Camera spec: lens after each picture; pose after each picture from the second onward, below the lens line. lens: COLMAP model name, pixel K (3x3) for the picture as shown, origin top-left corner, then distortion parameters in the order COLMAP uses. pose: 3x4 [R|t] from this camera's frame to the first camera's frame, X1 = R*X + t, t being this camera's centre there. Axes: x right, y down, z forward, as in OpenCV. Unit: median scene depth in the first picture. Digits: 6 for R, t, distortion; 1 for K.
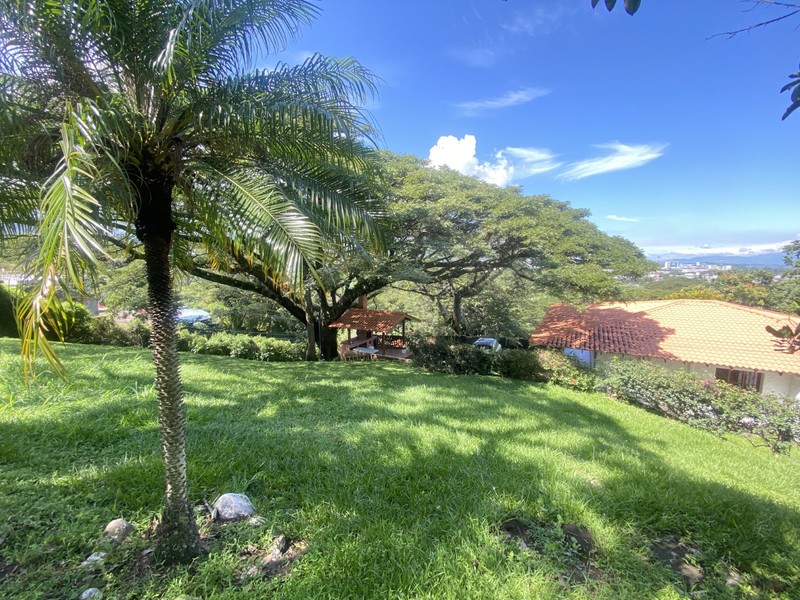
lens RADIAL K [[327.9, 0, 400.4], [0, 327.9, 301.0], [0, 0, 1]] dist [-0.014833, -0.000412]
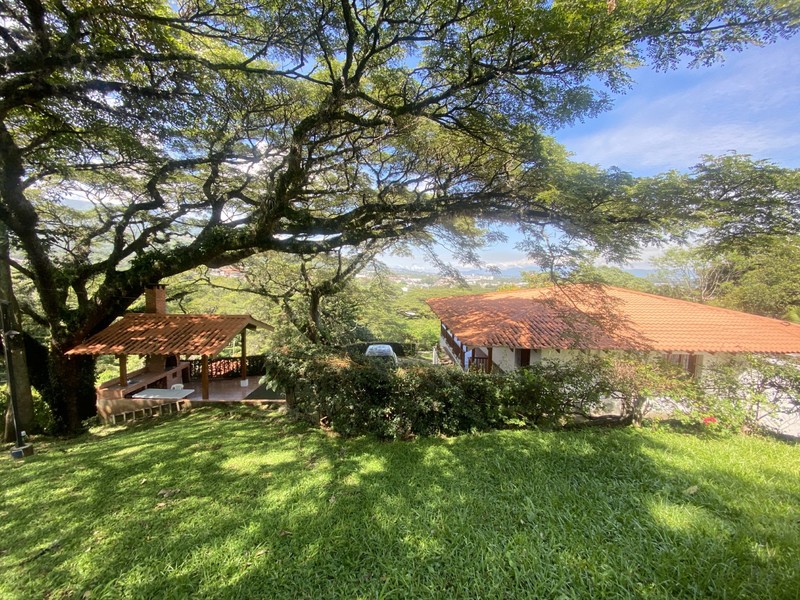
lens RADIAL K [[327.9, 0, 399.5], [0, 327.9, 295.5], [0, 0, 1]] dist [-0.014833, -0.000412]
pose [[0.870211, -0.019543, 0.492292, -0.033005], [0.043501, 0.998358, -0.037263, 0.032553], [-0.490755, 0.053842, 0.869632, 0.365560]]
